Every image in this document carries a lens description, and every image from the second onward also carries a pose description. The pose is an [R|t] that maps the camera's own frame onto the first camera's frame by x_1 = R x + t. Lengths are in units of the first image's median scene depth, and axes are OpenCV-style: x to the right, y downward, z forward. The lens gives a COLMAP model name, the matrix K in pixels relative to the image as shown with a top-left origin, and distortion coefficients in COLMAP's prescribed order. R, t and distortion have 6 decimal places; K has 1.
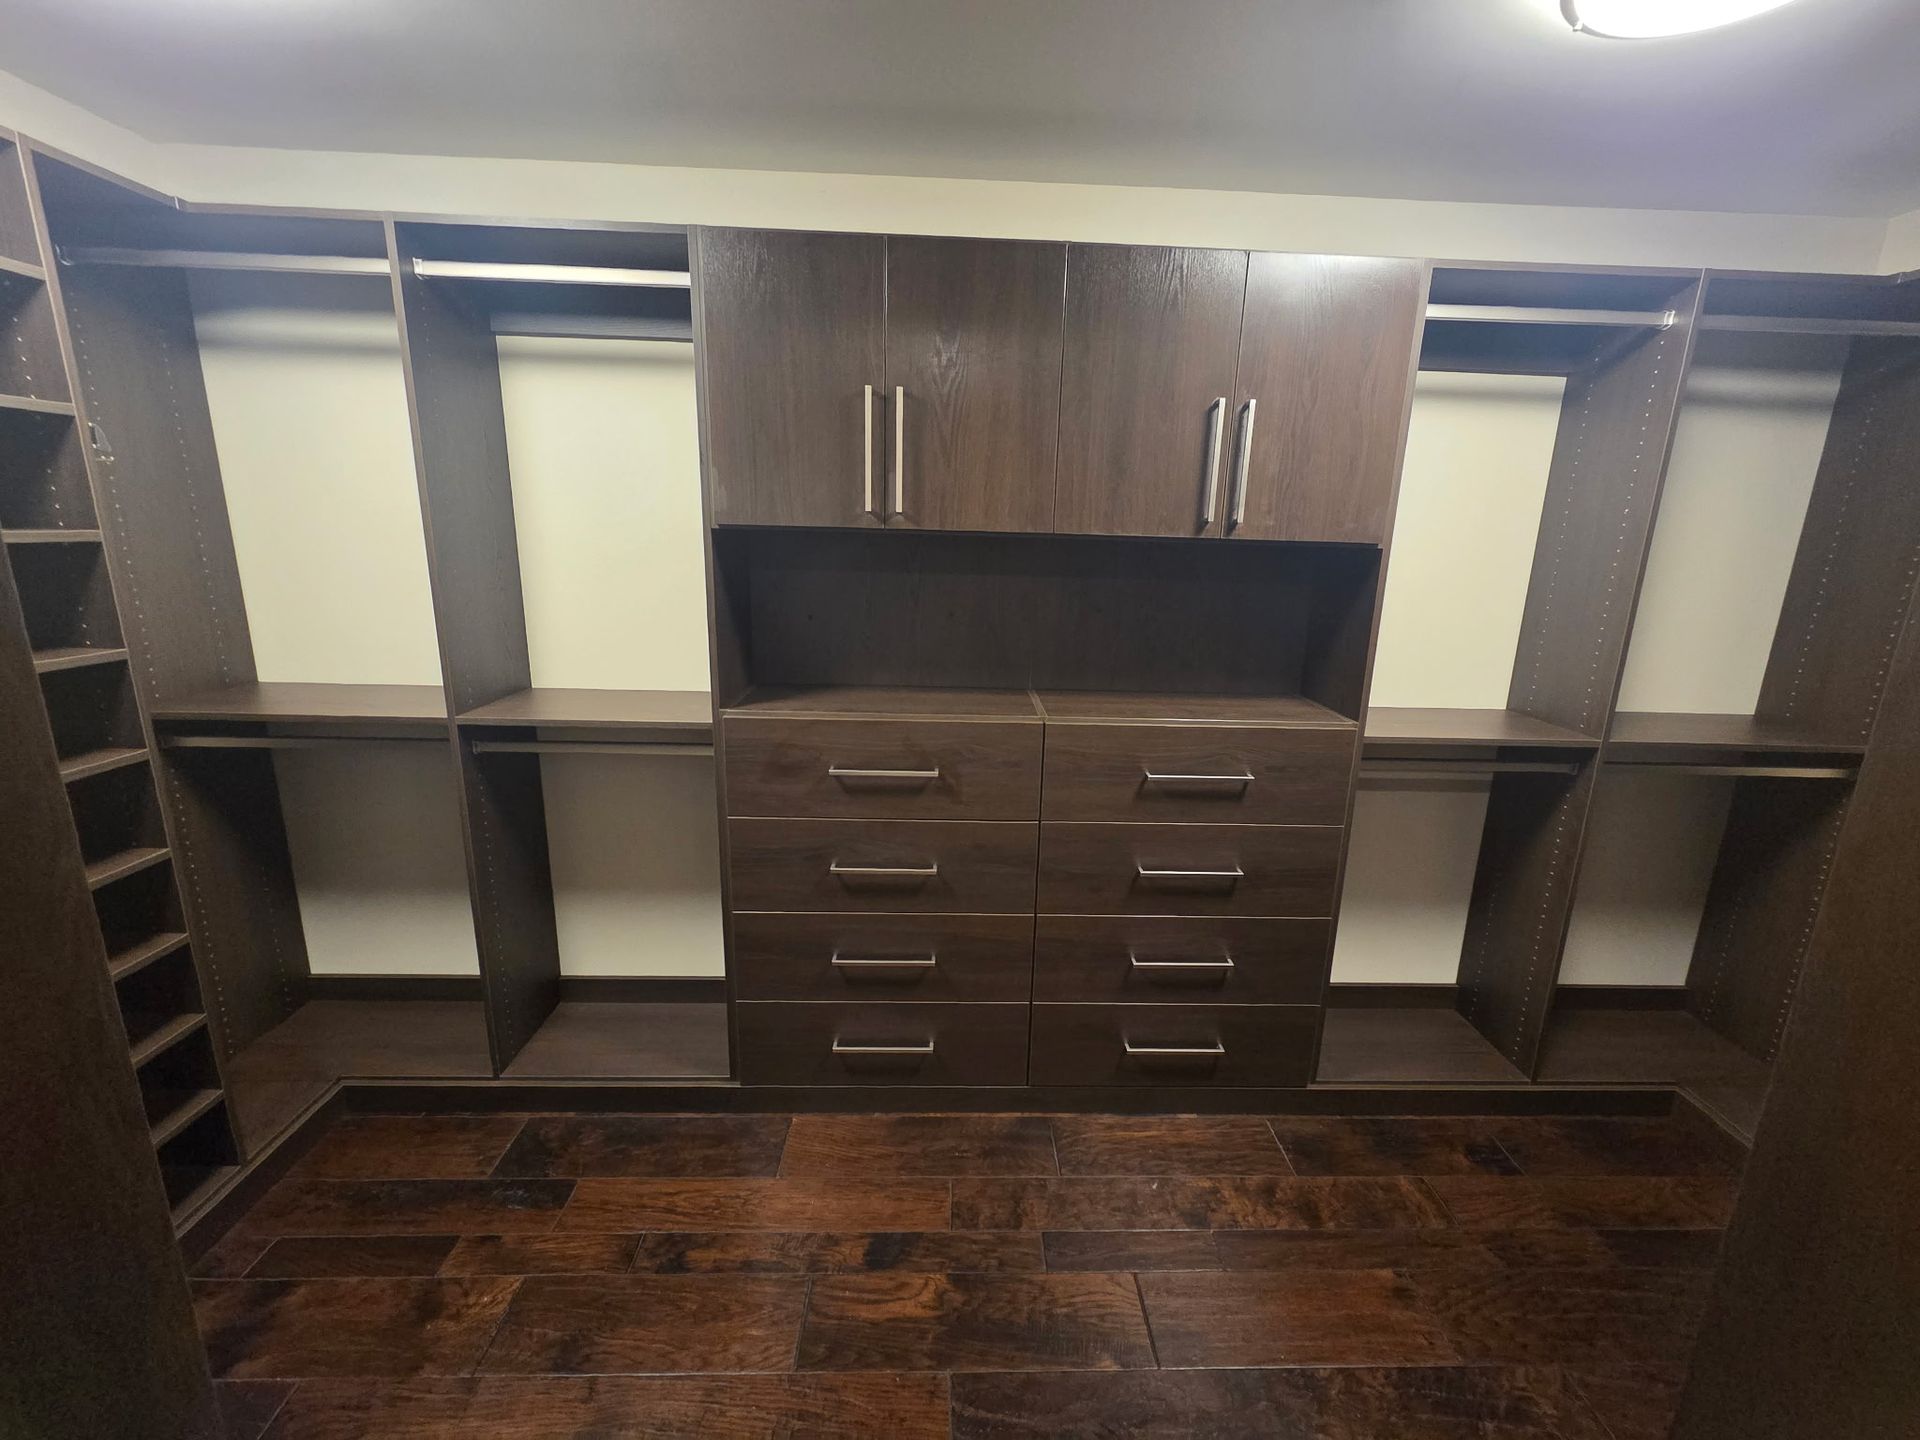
lens RADIAL K [[782.8, 0, 971.1], [0, 782.8, 704.1], [0, 0, 1]] dist [0.002220, -0.000914]
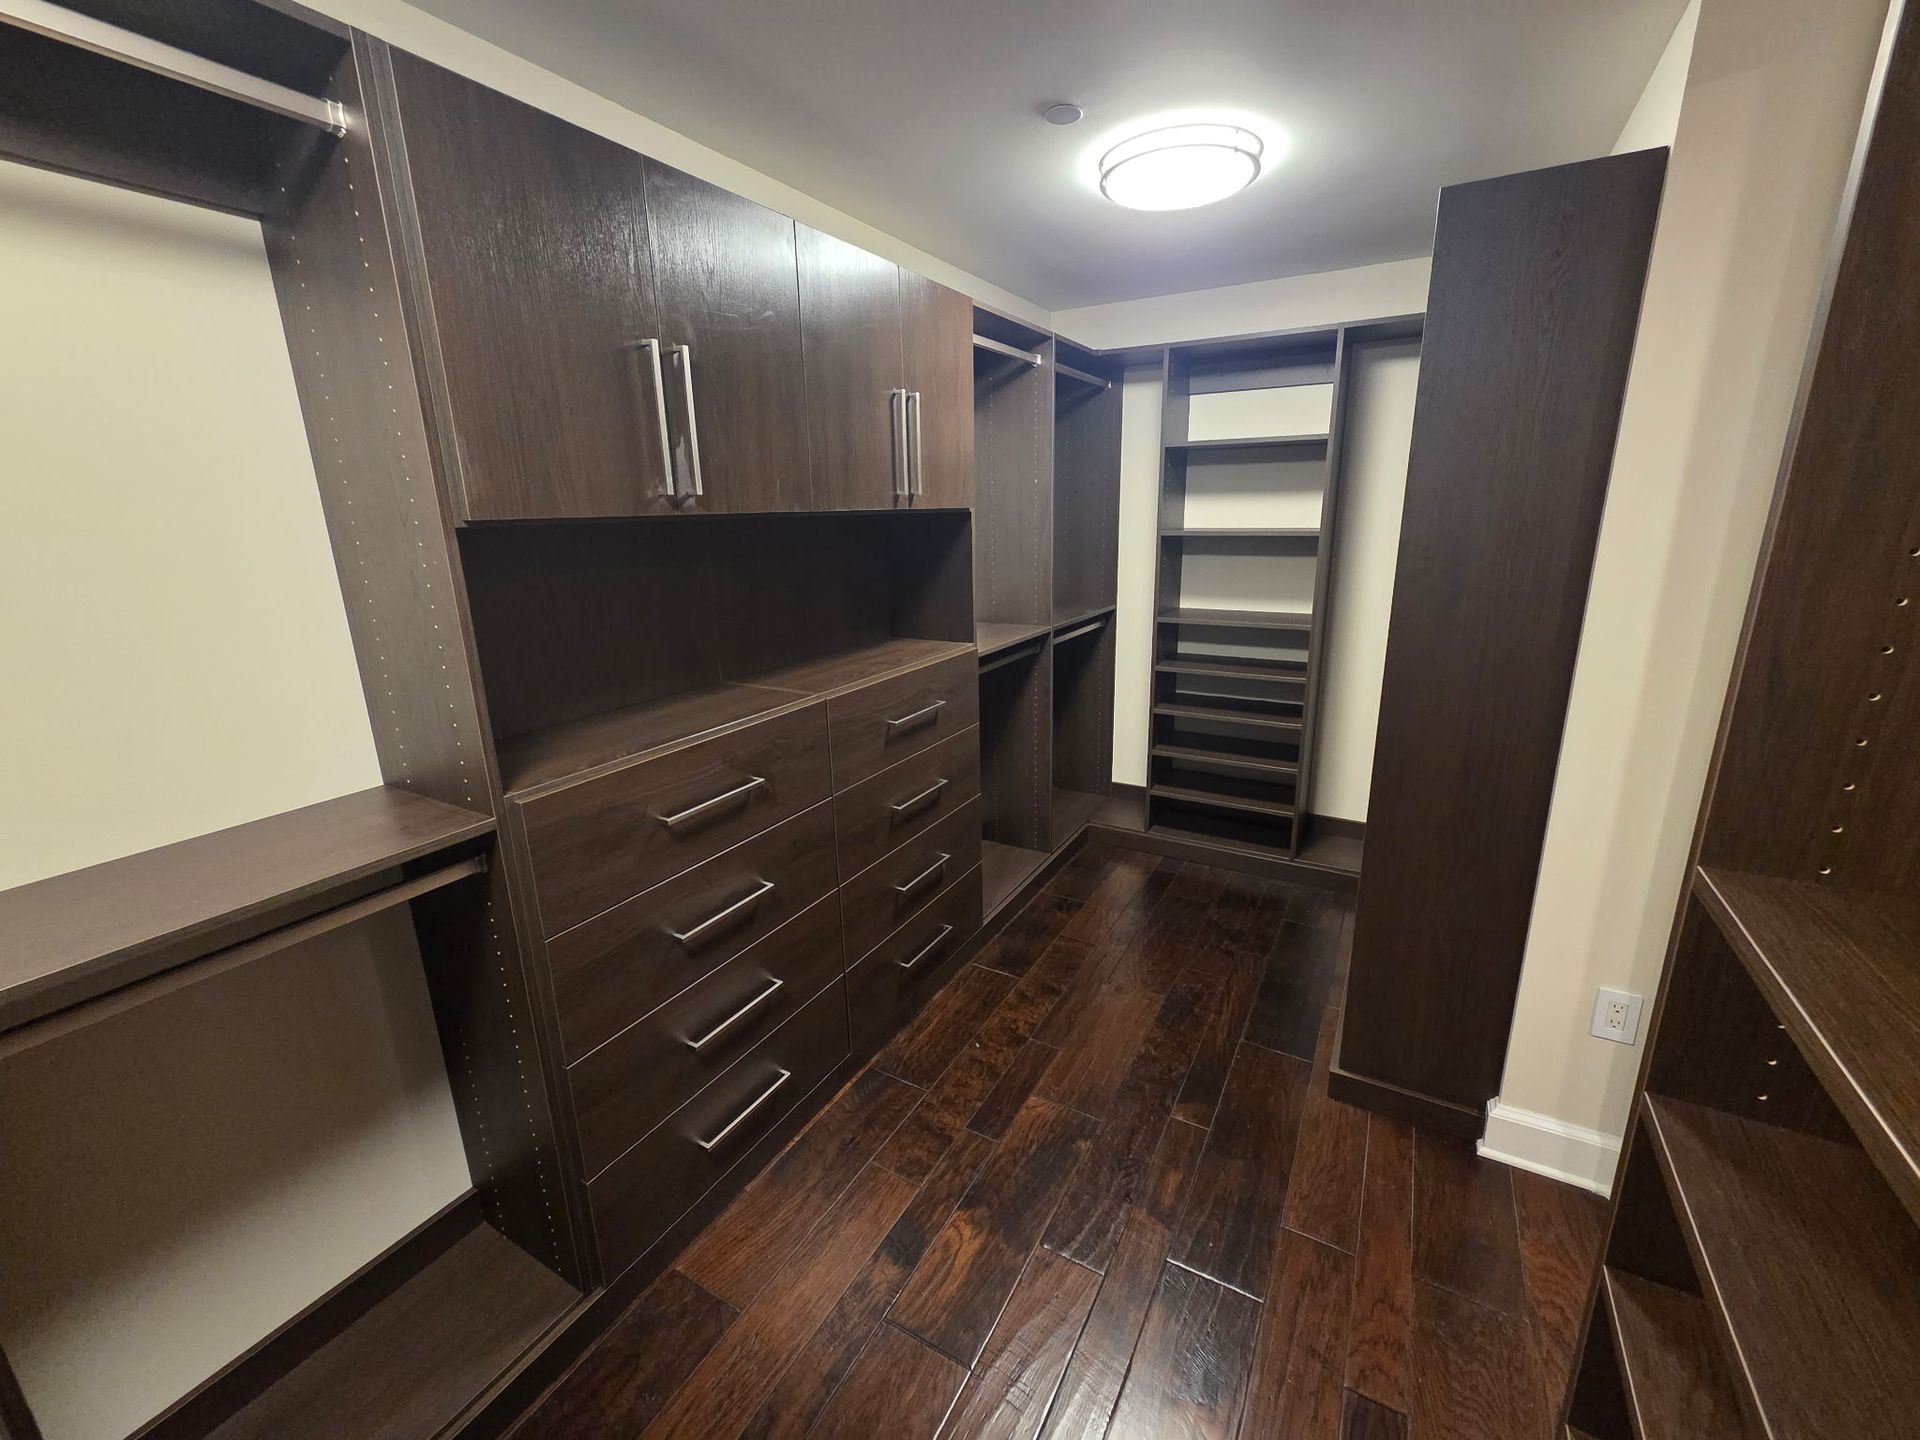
lens RADIAL K [[782.8, 0, 971.1], [0, 782.8, 704.1], [0, 0, 1]] dist [0.002220, -0.000914]
pose [[0.519342, -0.248913, 0.817512, -0.672631], [0.222005, 0.963093, 0.152206, -0.087231], [-0.825226, 0.102445, 0.555434, 0.296615]]
